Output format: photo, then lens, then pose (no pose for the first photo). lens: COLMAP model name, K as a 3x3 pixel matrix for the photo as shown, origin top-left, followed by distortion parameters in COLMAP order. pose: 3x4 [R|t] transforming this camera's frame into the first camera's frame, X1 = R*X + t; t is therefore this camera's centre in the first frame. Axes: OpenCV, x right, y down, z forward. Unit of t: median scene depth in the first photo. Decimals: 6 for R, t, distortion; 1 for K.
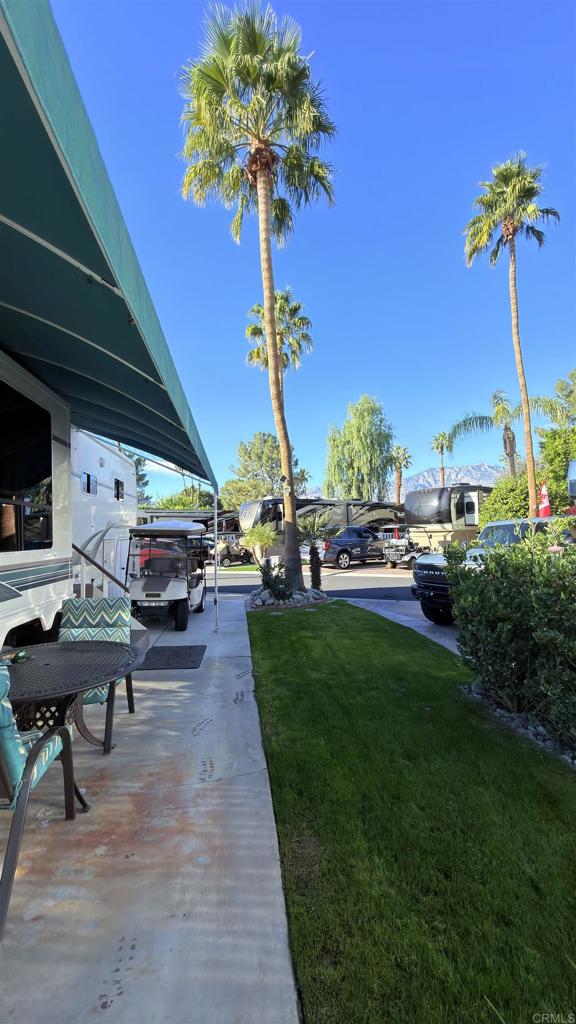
lens RADIAL K [[428.6, 0, 288.0], [0, 428.6, 512.0], [0, 0, 1]] dist [0.017572, -0.000777]
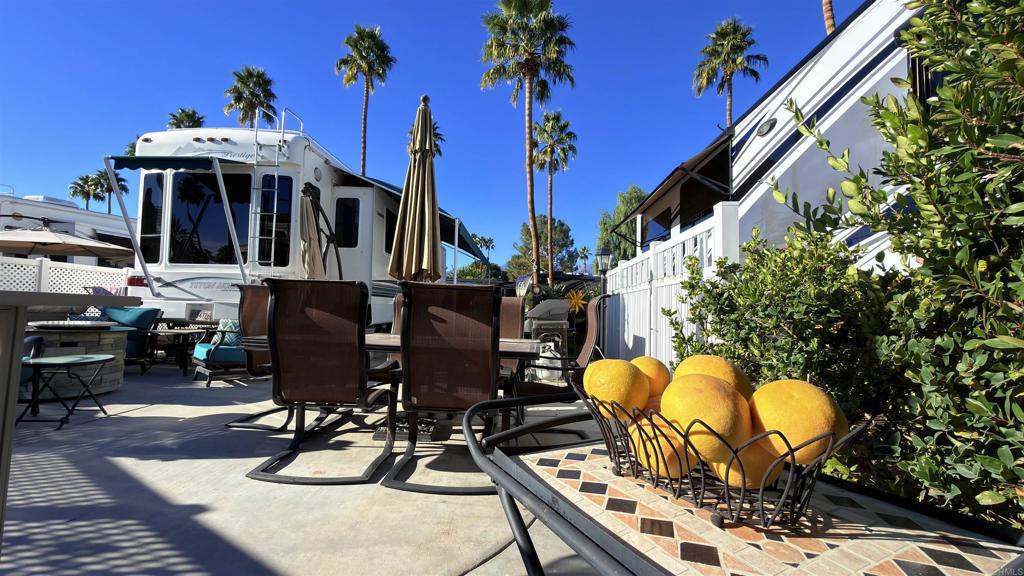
lens RADIAL K [[428.6, 0, 512.0], [0, 428.6, 288.0], [0, 0, 1]] dist [0.017572, -0.000777]
pose [[0.988469, 0.040863, -0.145809, 0.088824], [-0.040424, 0.999165, 0.005971, 0.011795], [0.145931, -0.000008, 0.989295, -0.370254]]
